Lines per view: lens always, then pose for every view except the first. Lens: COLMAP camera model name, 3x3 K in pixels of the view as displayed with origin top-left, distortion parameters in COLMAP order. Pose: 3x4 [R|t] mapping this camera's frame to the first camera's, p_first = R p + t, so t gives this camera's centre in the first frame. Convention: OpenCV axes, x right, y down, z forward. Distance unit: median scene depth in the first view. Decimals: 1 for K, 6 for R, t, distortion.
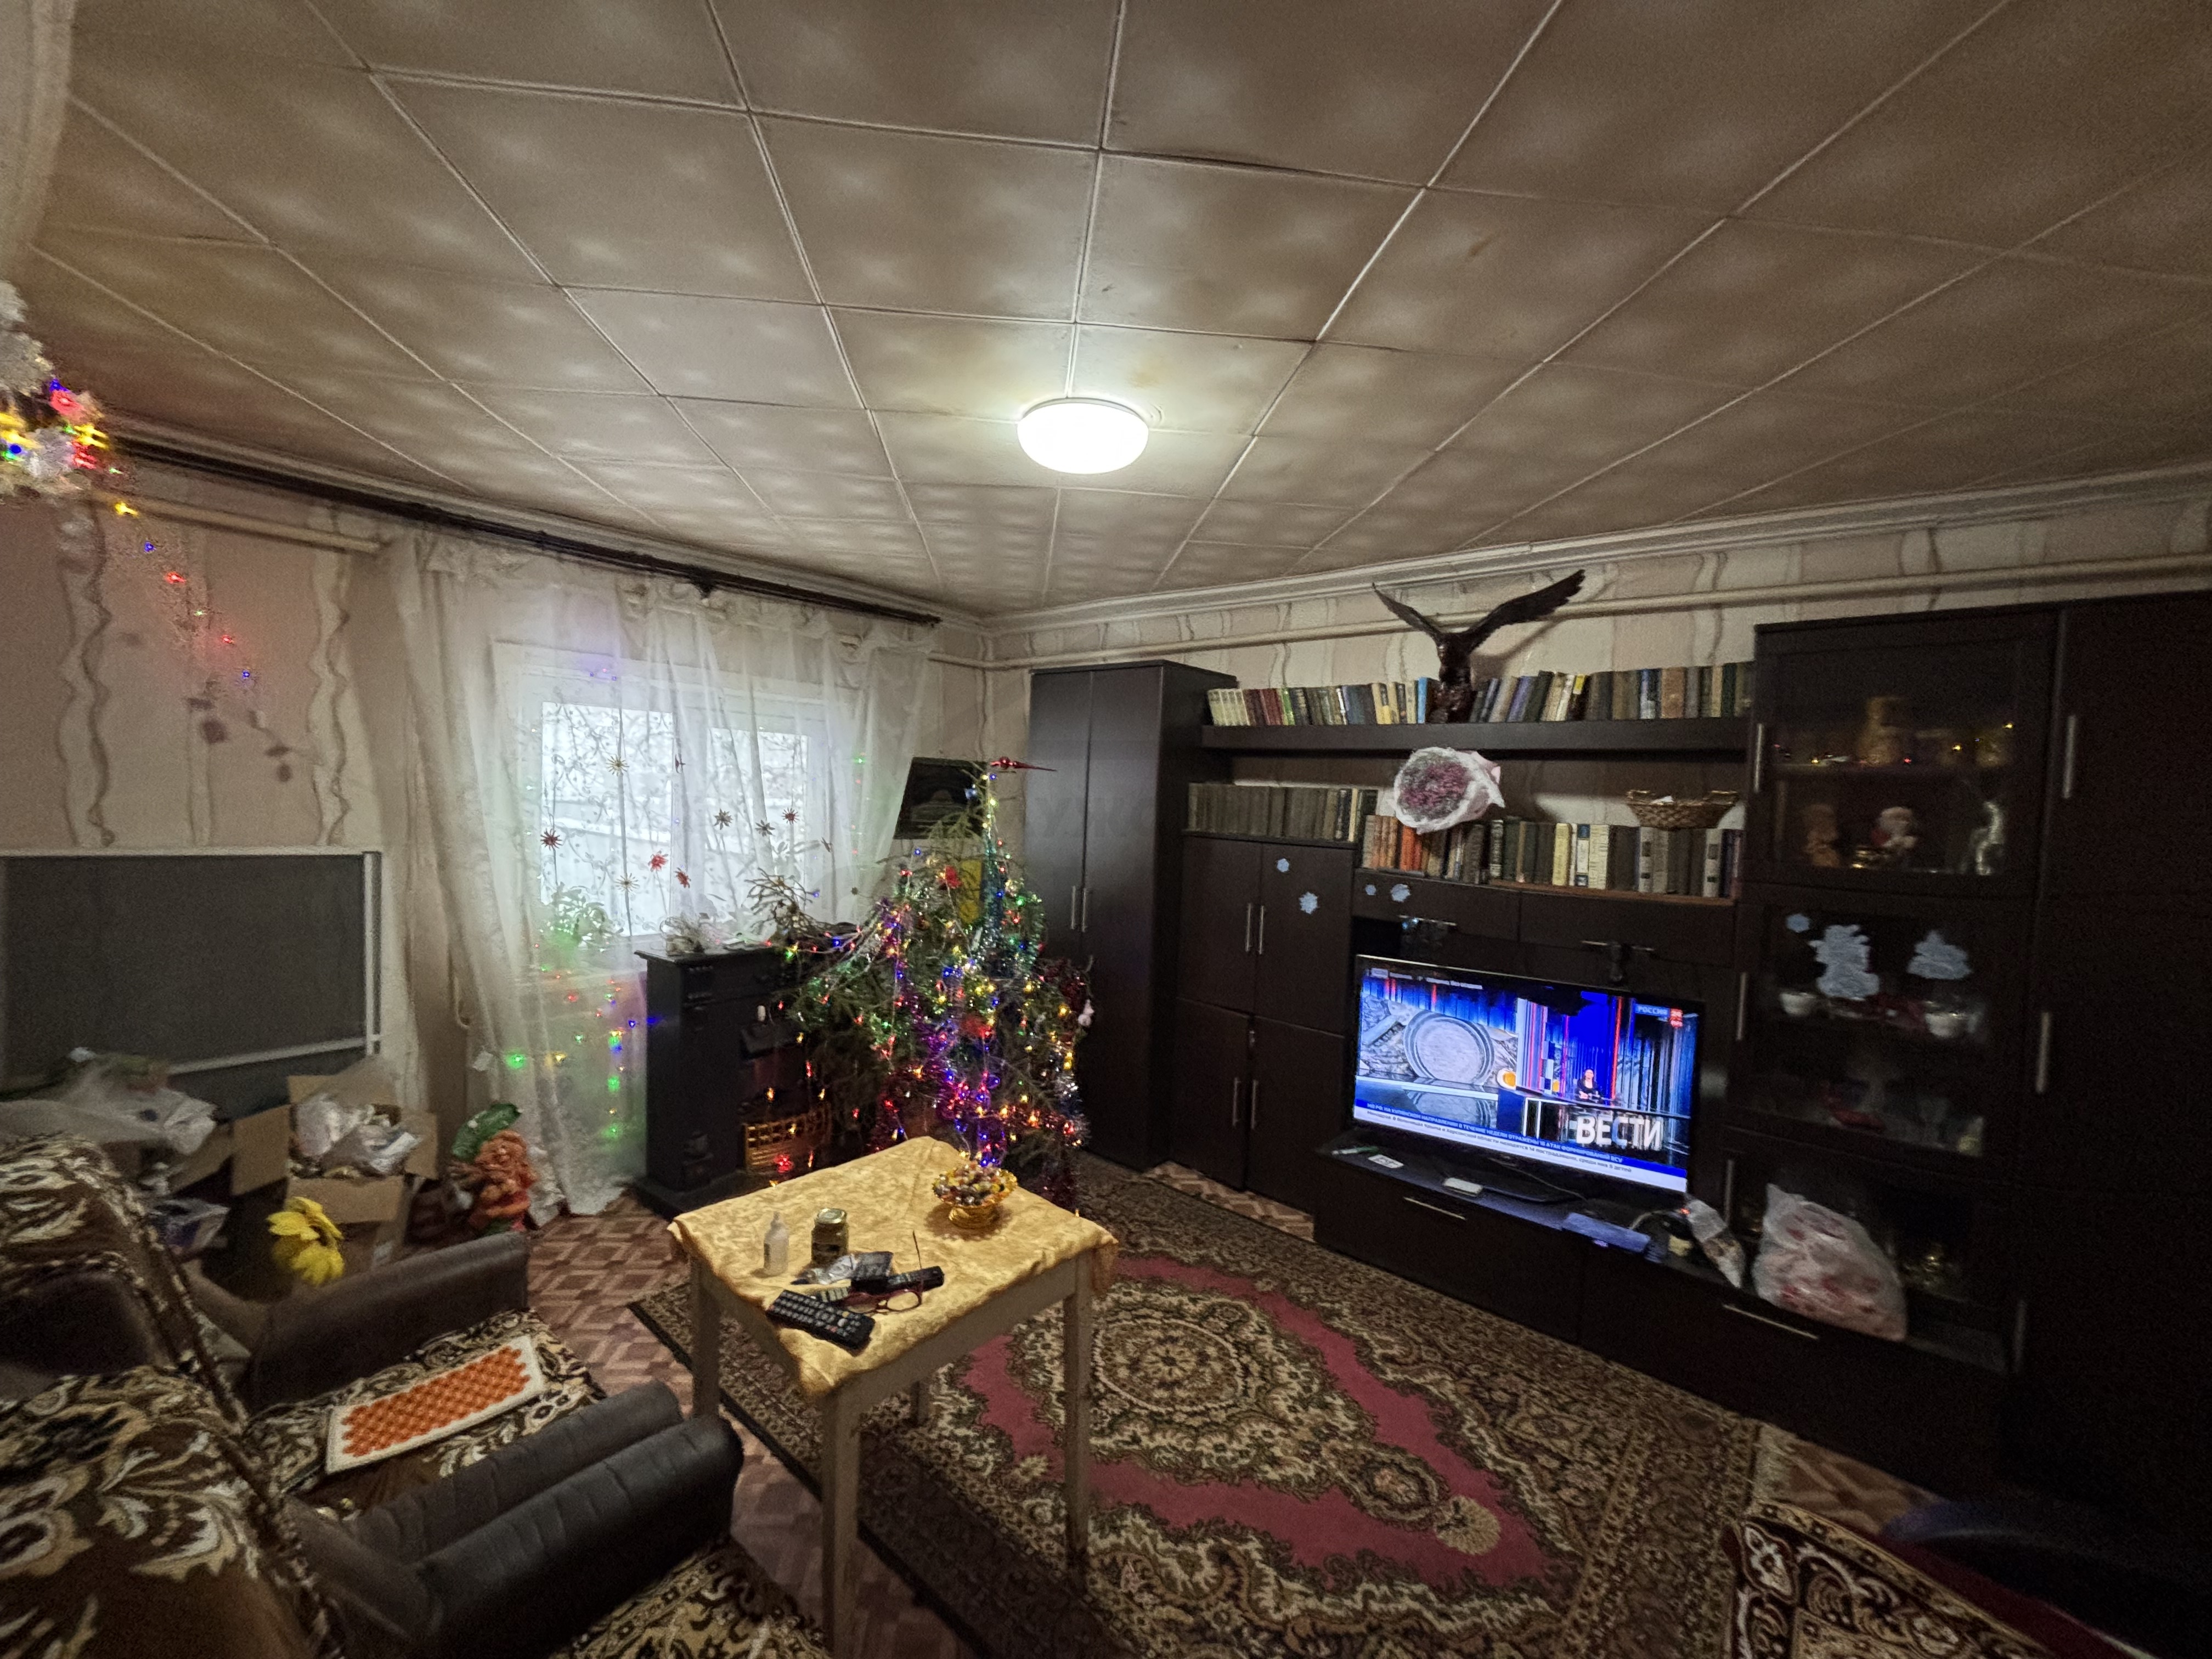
lens RADIAL K [[889.6, 0, 1102.2], [0, 889.6, 829.4], [0, 0, 1]] dist [0.000410, -0.000510]
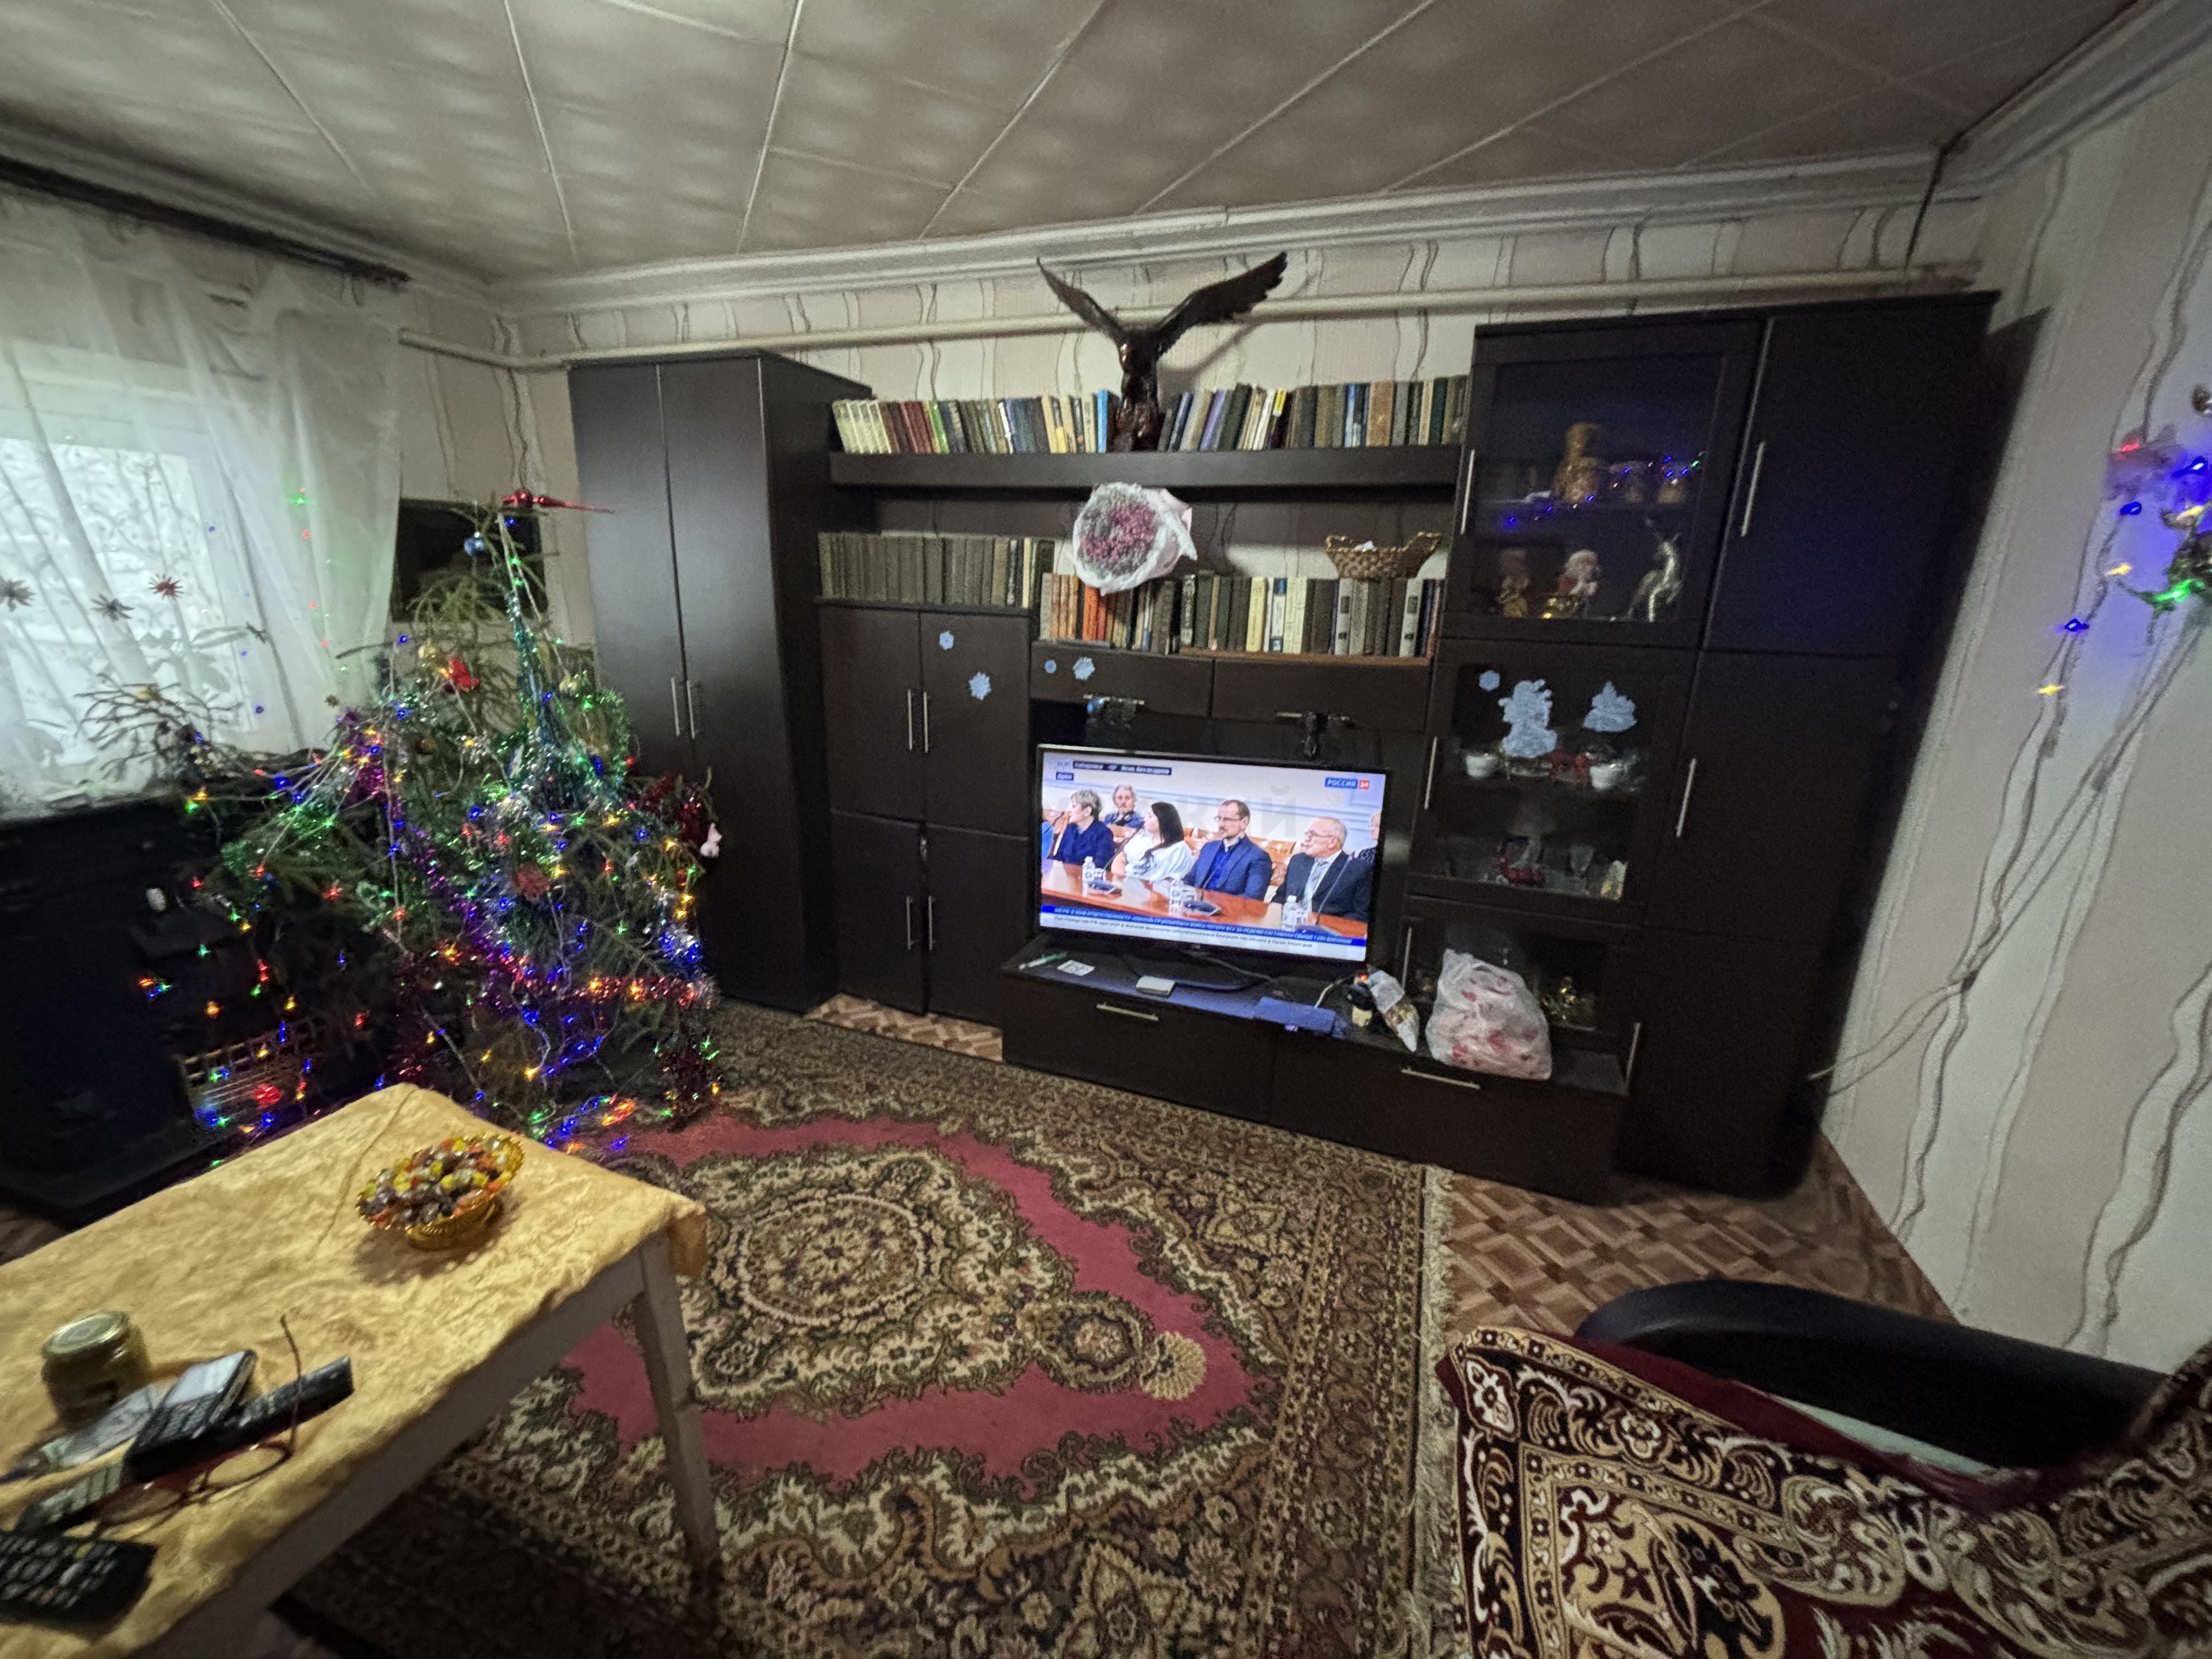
lens RADIAL K [[889.6, 0, 1102.1], [0, 889.6, 830.7], [0, 0, 1]] dist [0.000410, -0.000510]
pose [[0.939871, -0.104190, 0.325248, 0.076283], [0.022136, 0.968911, 0.246416, 0.017227], [-0.340811, -0.224399, 0.912958, 0.235147]]
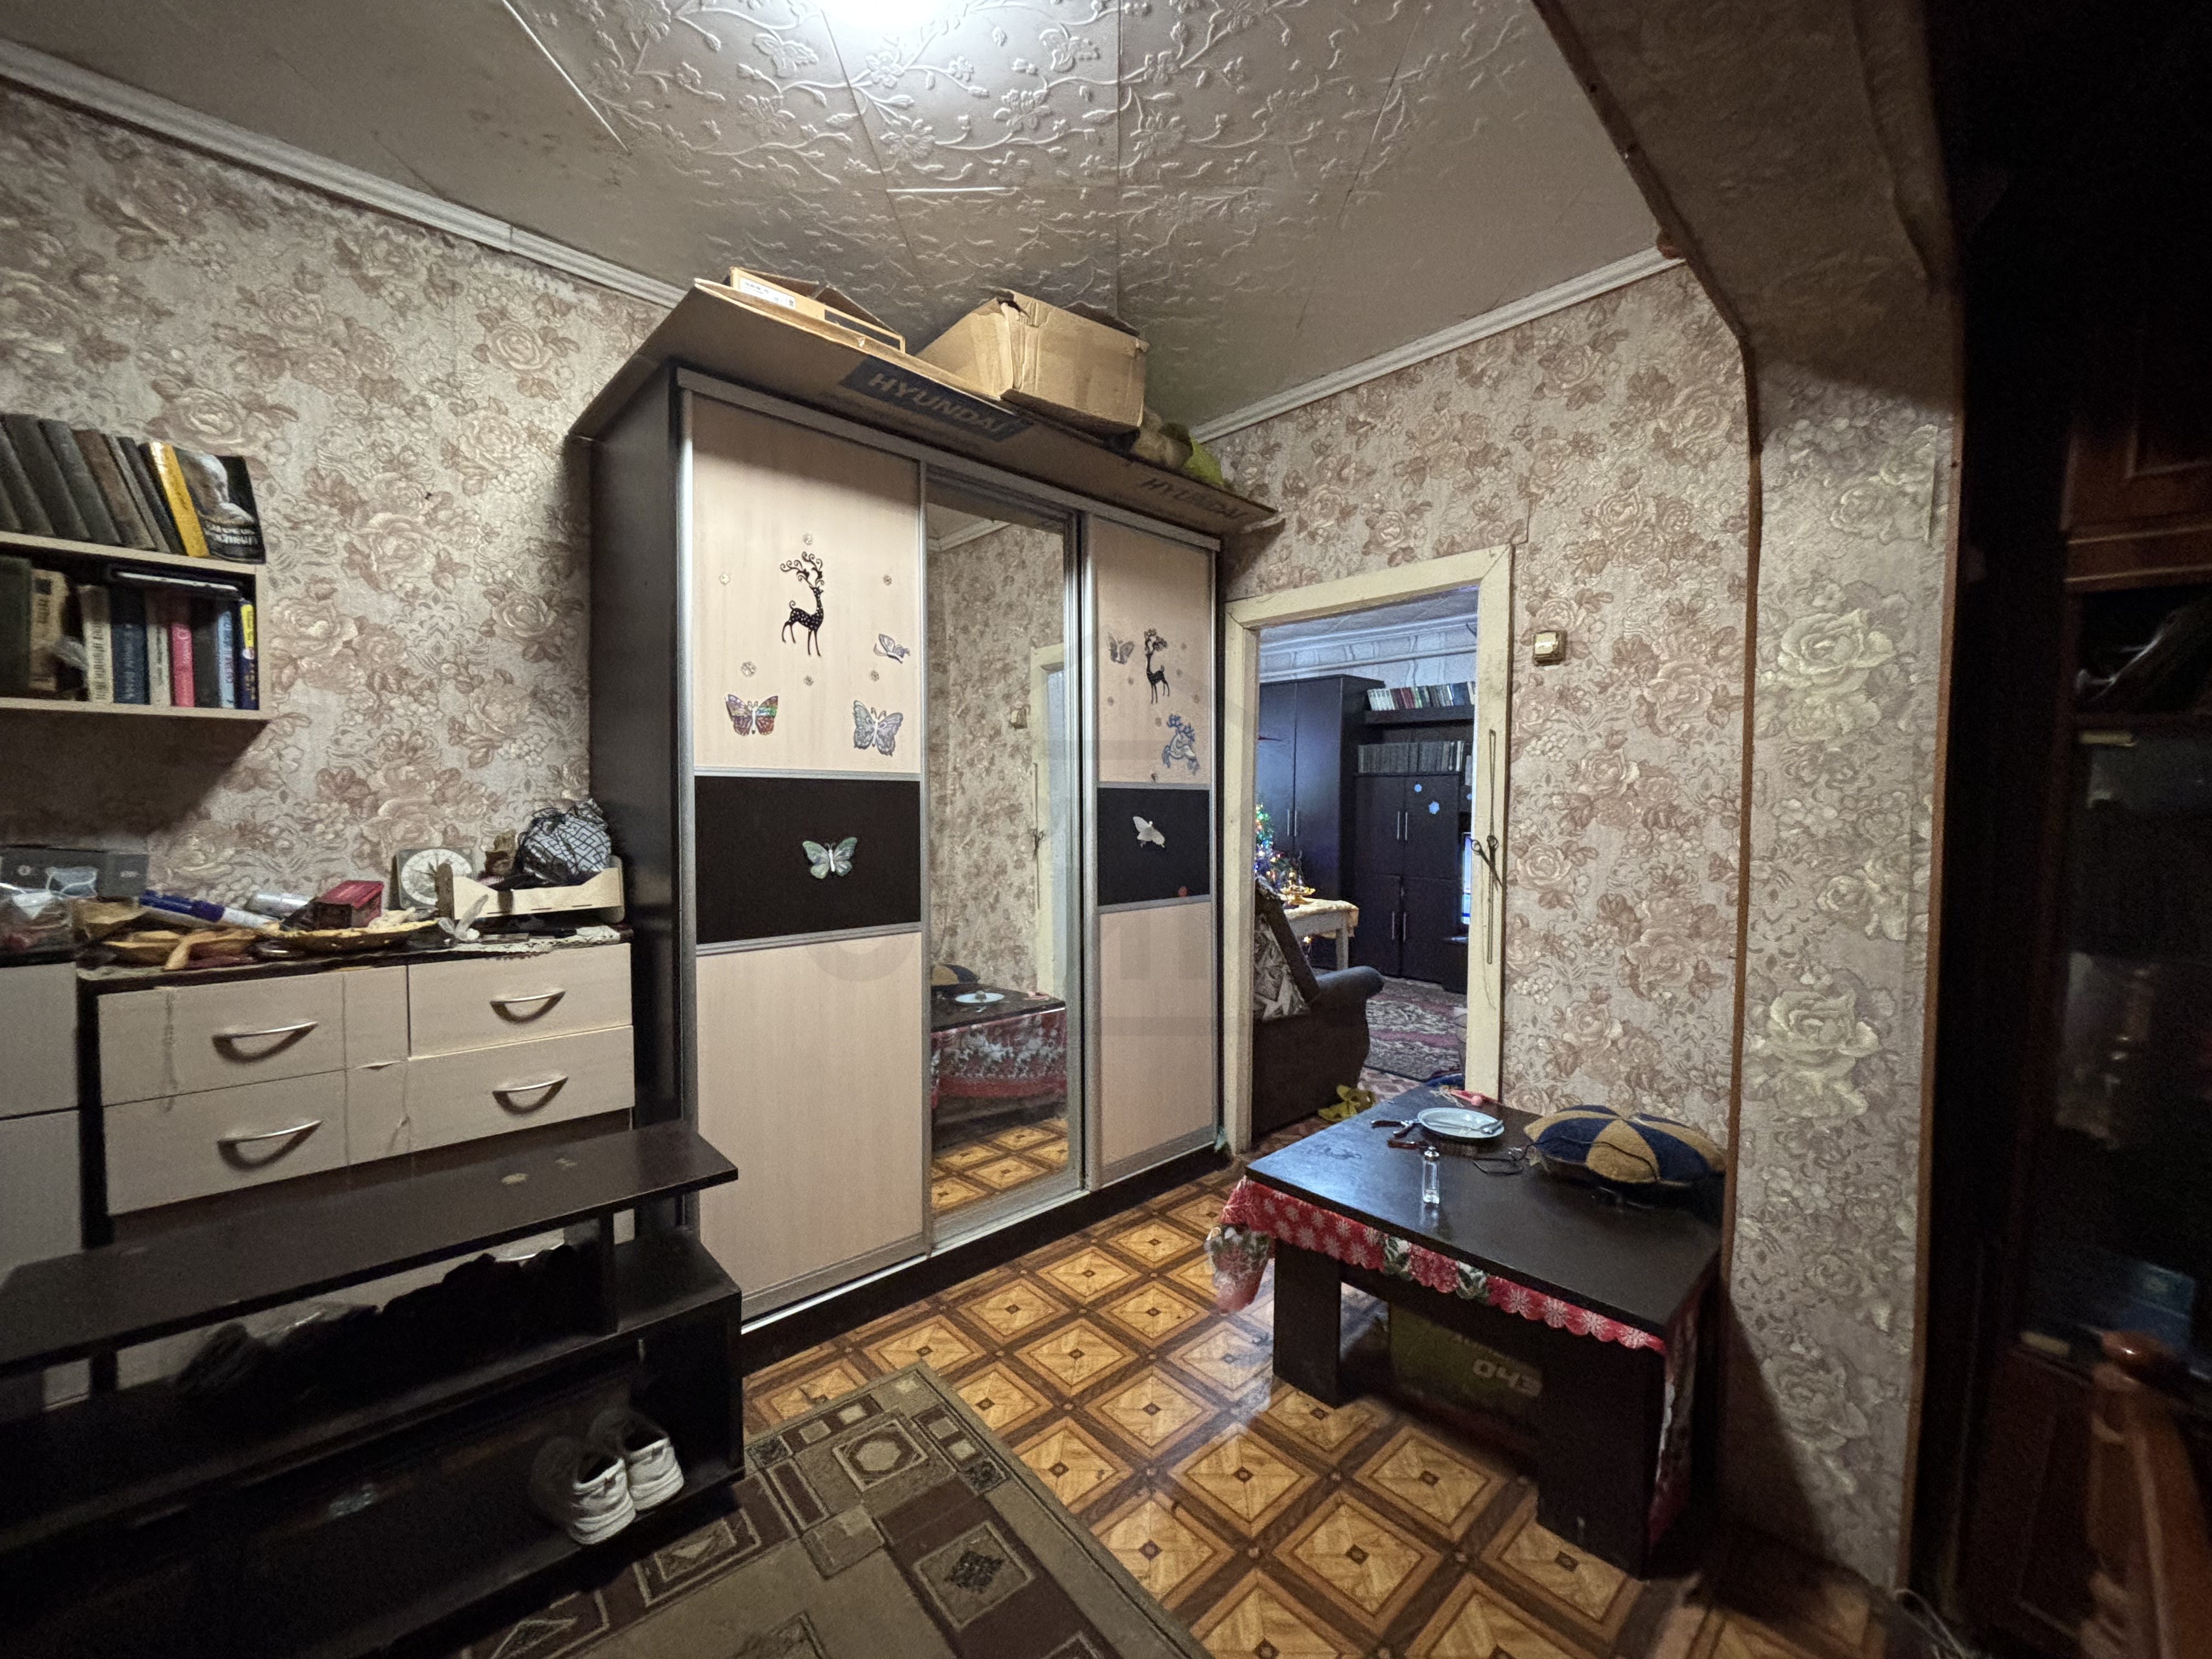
lens RADIAL K [[889.6, 0, 1093.3], [0, 889.6, 835.4], [0, 0, 1]] dist [0.000410, -0.000510]
pose [[0.990814, -0.028030, -0.132296, -0.264040], [0.026370, 0.999550, -0.014283, 0.187646], [0.132637, 0.010663, 0.991107, -1.080118]]
